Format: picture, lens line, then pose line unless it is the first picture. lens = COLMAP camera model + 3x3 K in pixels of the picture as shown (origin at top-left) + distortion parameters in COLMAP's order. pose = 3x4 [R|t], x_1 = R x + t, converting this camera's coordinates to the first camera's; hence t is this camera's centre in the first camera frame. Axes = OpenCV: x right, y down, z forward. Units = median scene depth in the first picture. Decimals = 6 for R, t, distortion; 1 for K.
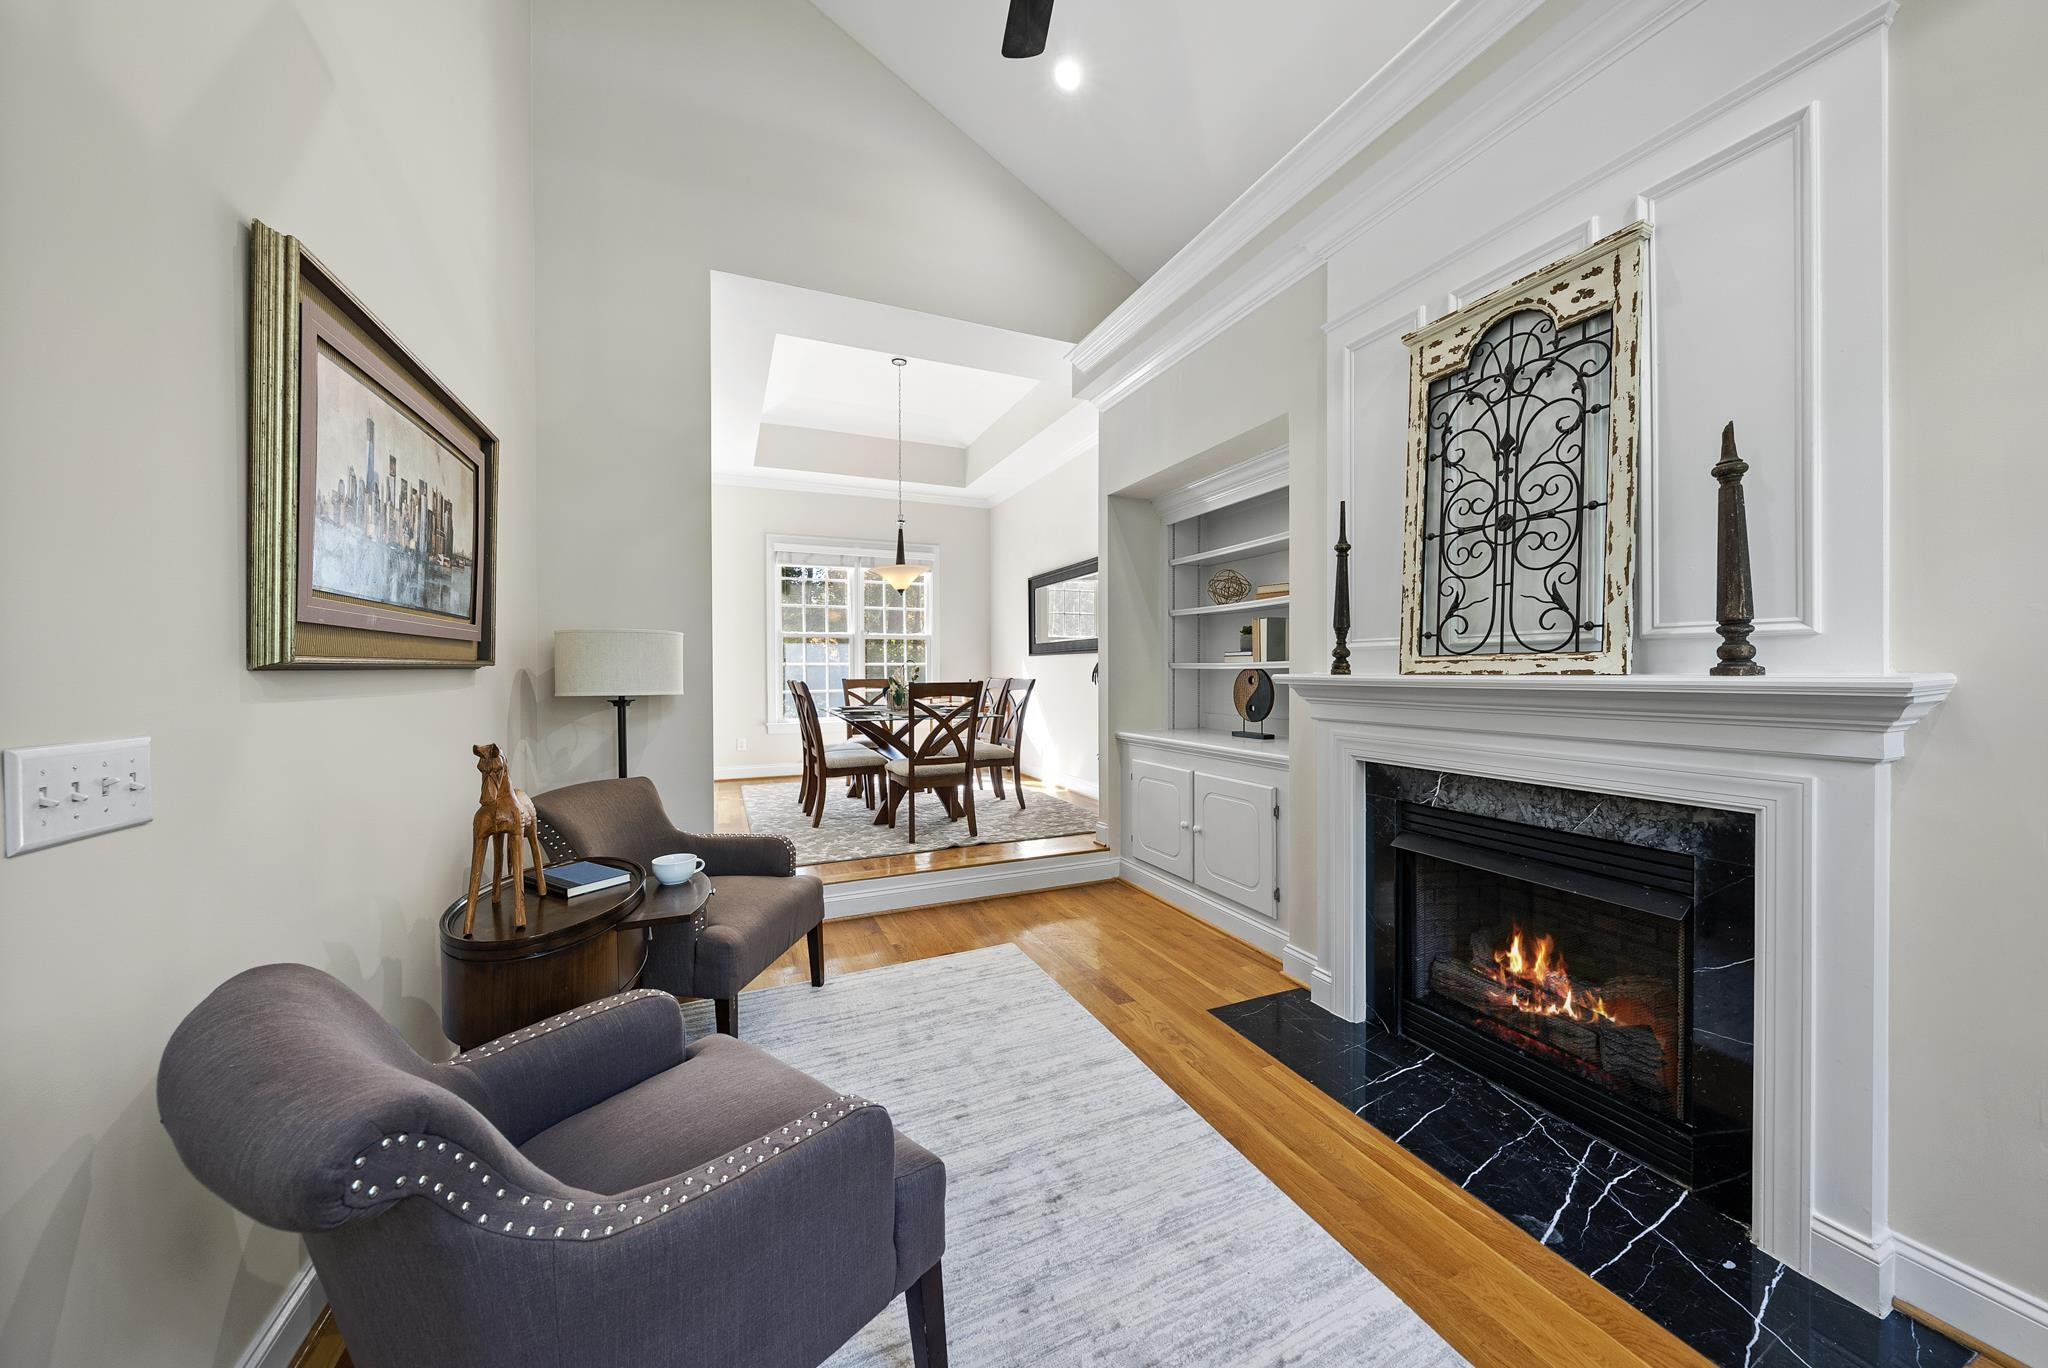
lens RADIAL K [[706.5, 0, 1020.0], [0, 706.5, 674.5], [0, 0, 1]] dist [0.000217, -0.000519]
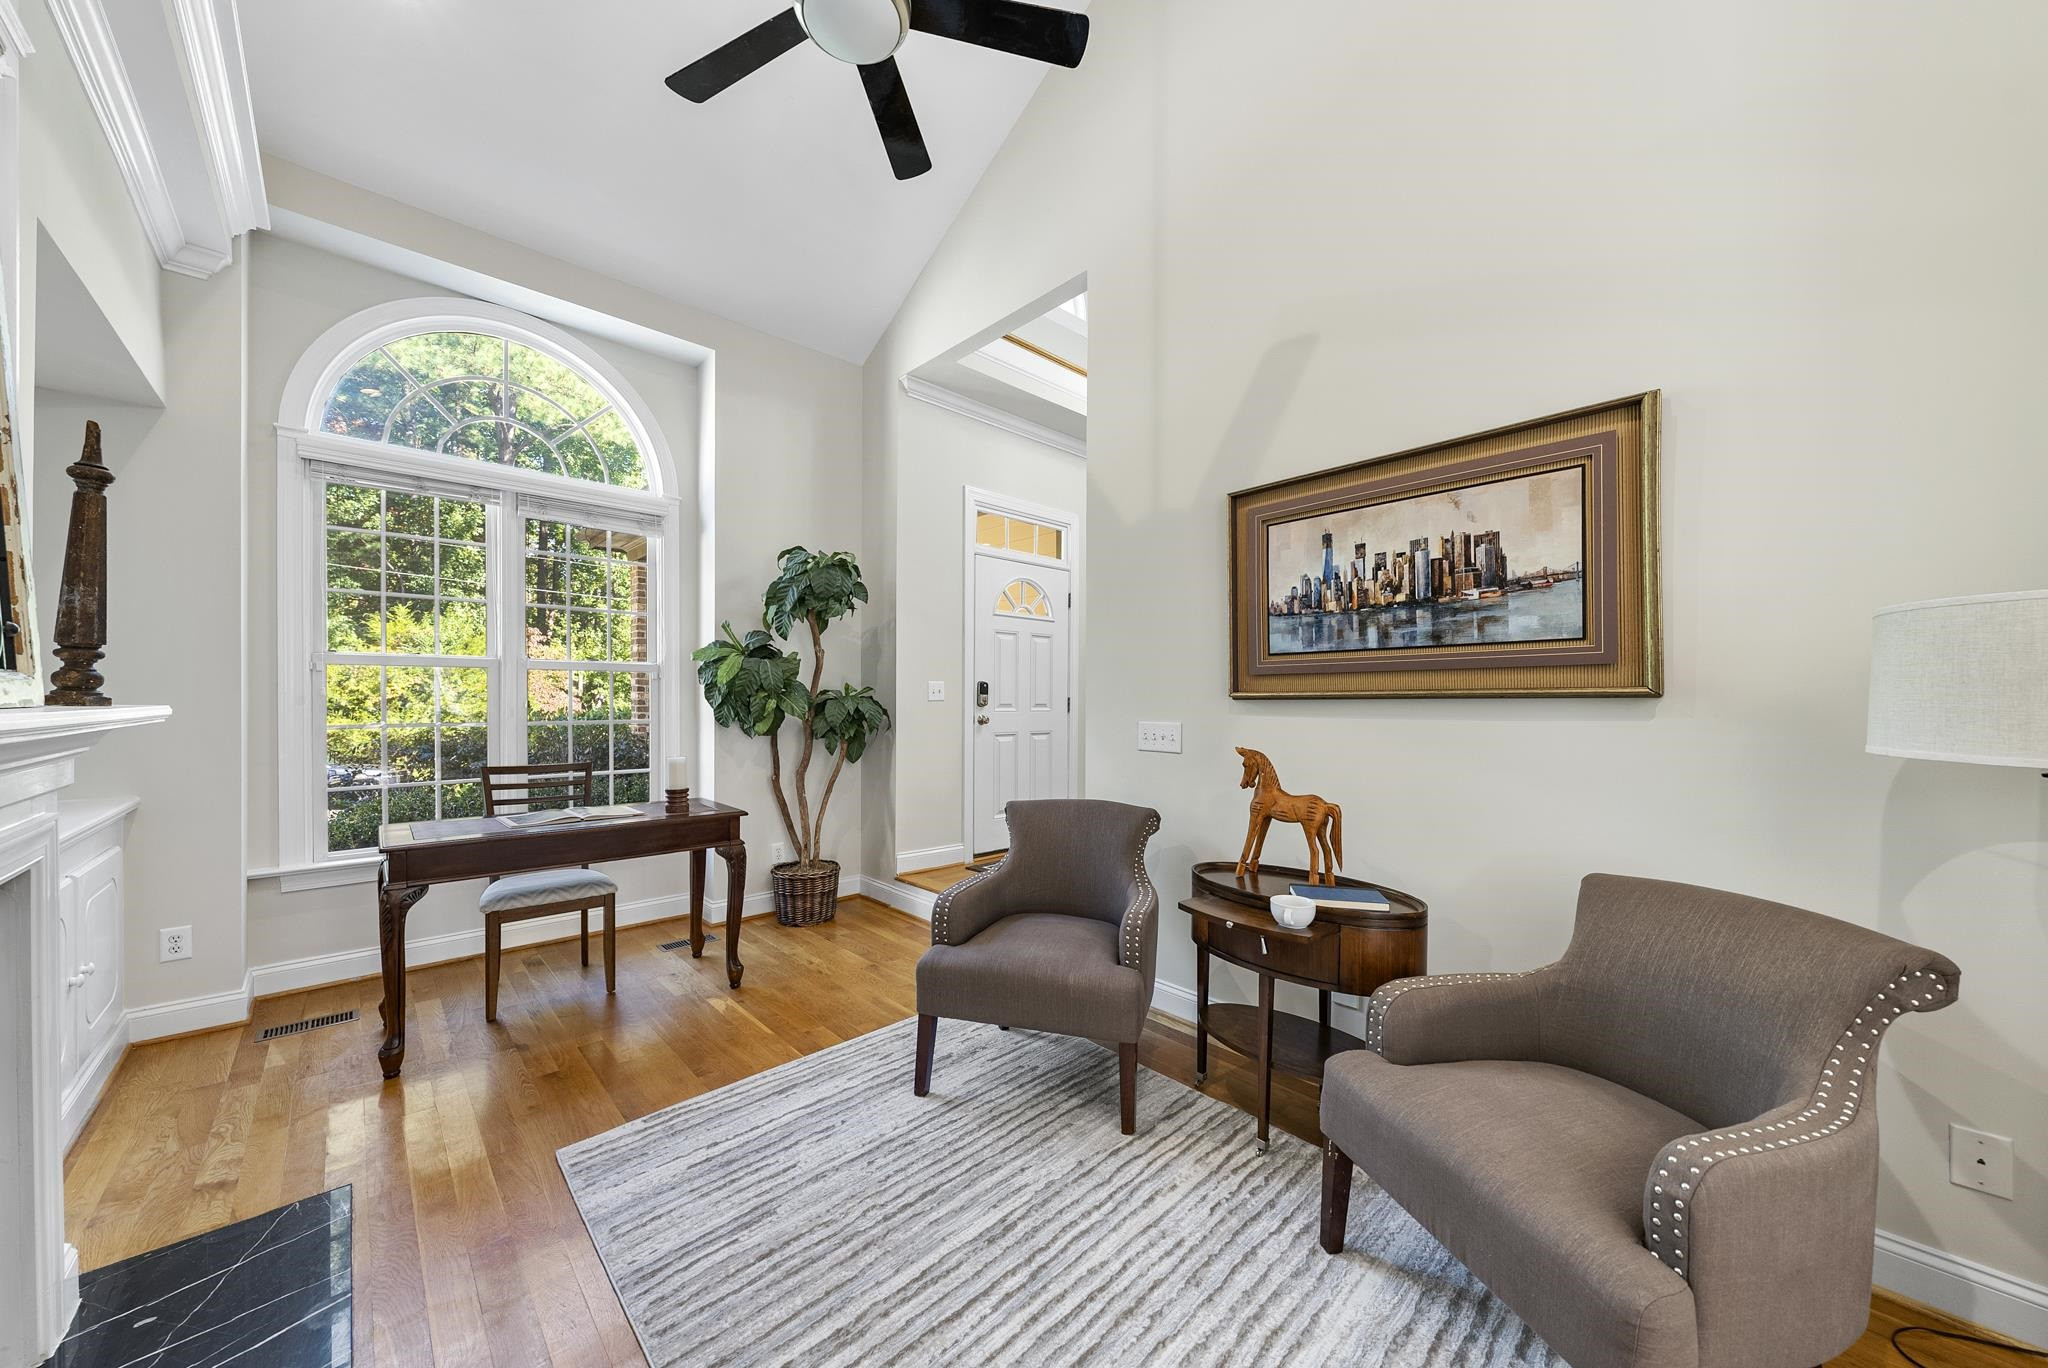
lens RADIAL K [[706.5, 0, 1019.9], [0, 706.5, 699.3], [0, 0, 1]] dist [0.000217, -0.000519]
pose [[-0.937261, 0.000695, -0.348628, 0.090651], [-0.000787, 0.999991, 0.004107, -0.004671], [0.348628, 0.004123, -0.937252, 0.874110]]
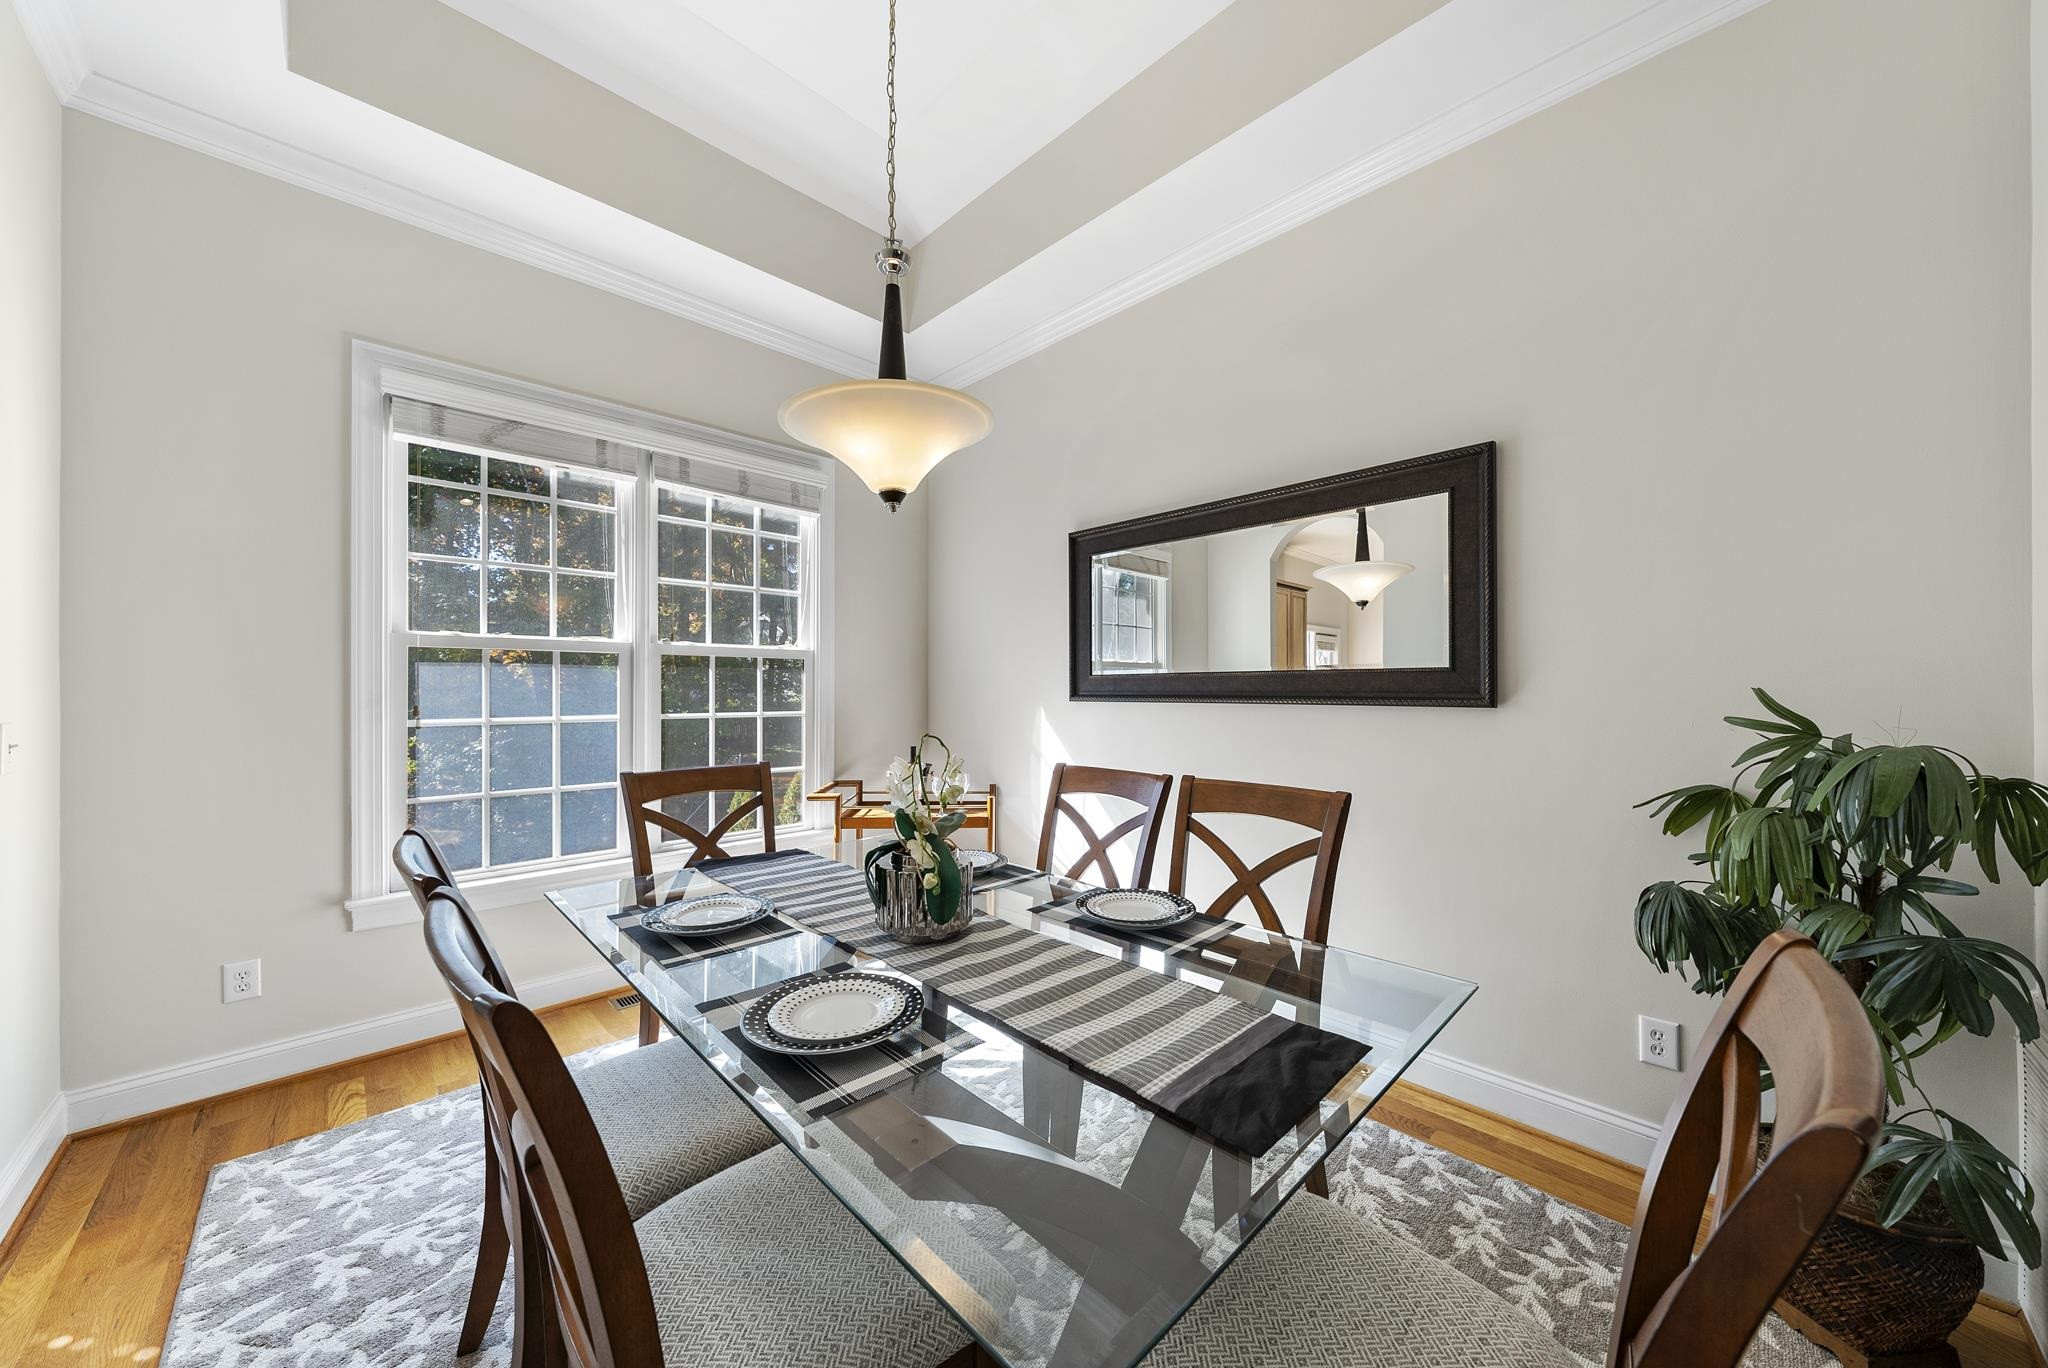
lens RADIAL K [[706.5, 0, 1015.4], [0, 706.5, 686.5], [0, 0, 1]] dist [0.000217, -0.000519]
pose [[0.934863, 0.005584, 0.354966, -0.321590], [-0.000837, 0.999908, -0.013526, -0.050552], [-0.355009, 0.012348, 0.934781, 1.014946]]
